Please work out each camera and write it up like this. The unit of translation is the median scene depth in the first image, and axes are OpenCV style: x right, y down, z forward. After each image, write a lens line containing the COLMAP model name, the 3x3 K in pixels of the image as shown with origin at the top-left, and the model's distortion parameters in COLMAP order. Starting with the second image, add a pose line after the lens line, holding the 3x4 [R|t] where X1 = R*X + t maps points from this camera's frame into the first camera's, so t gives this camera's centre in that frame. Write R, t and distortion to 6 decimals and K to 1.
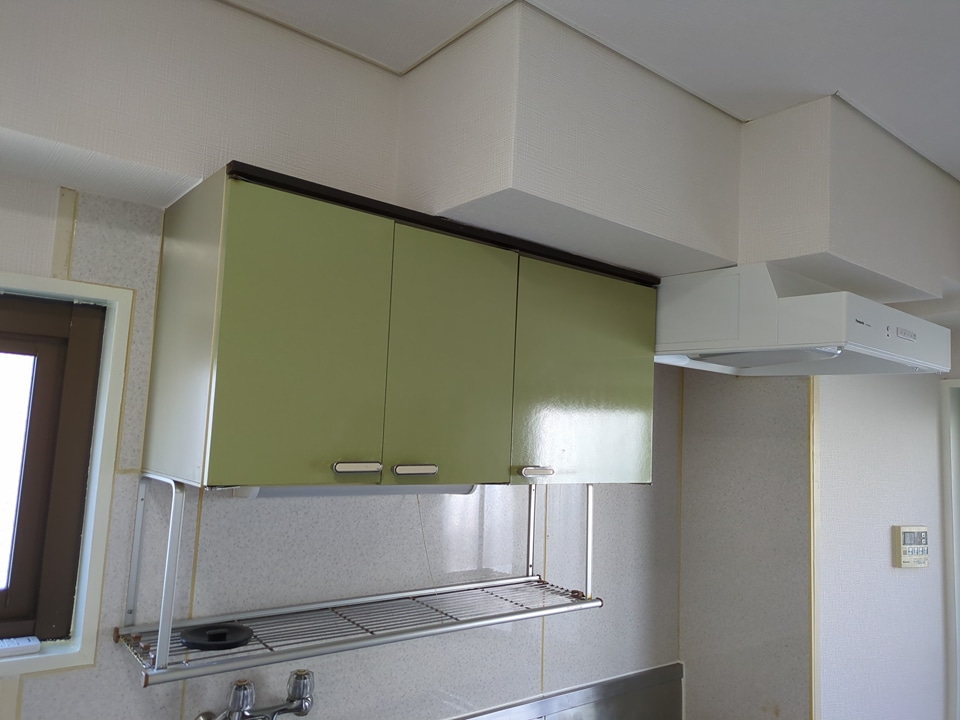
lens RADIAL K [[716.5, 0, 481.7], [0, 716.5, 360.4], [0, 0, 1]] dist [0.036551, -0.024225]
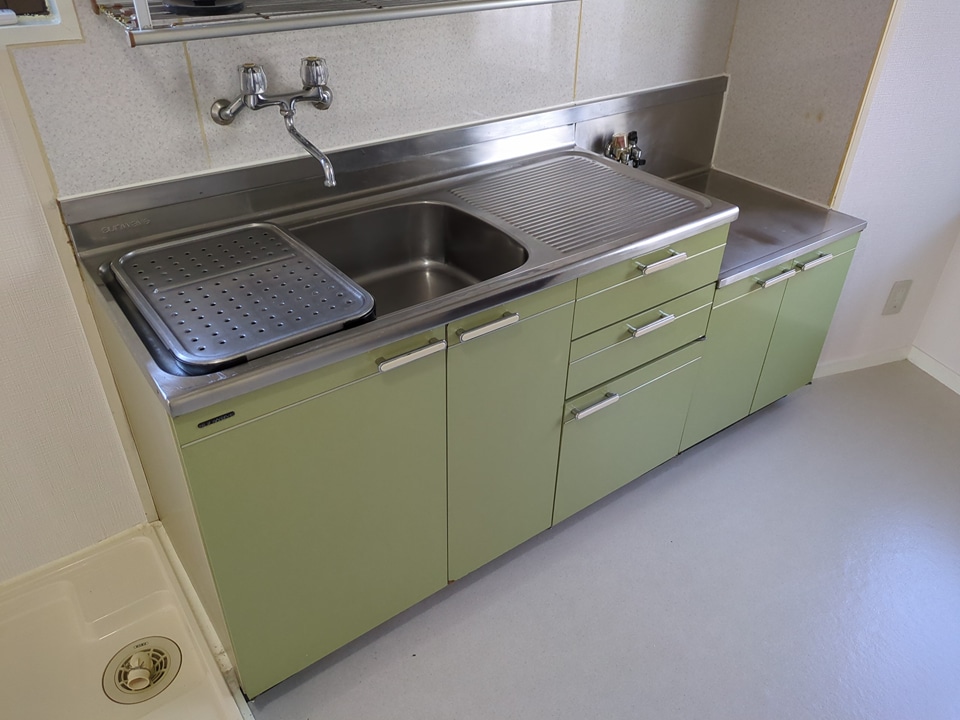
lens RADIAL K [[716.5, 0, 480.3], [0, 716.5, 354.1], [0, 0, 1]] dist [0.036551, -0.024225]
pose [[0.998287, 0.005996, -0.058194, 0.022798], [0.032259, 0.773415, 0.633078, 0.149265], [0.048804, -0.633871, 0.771897, 0.056184]]
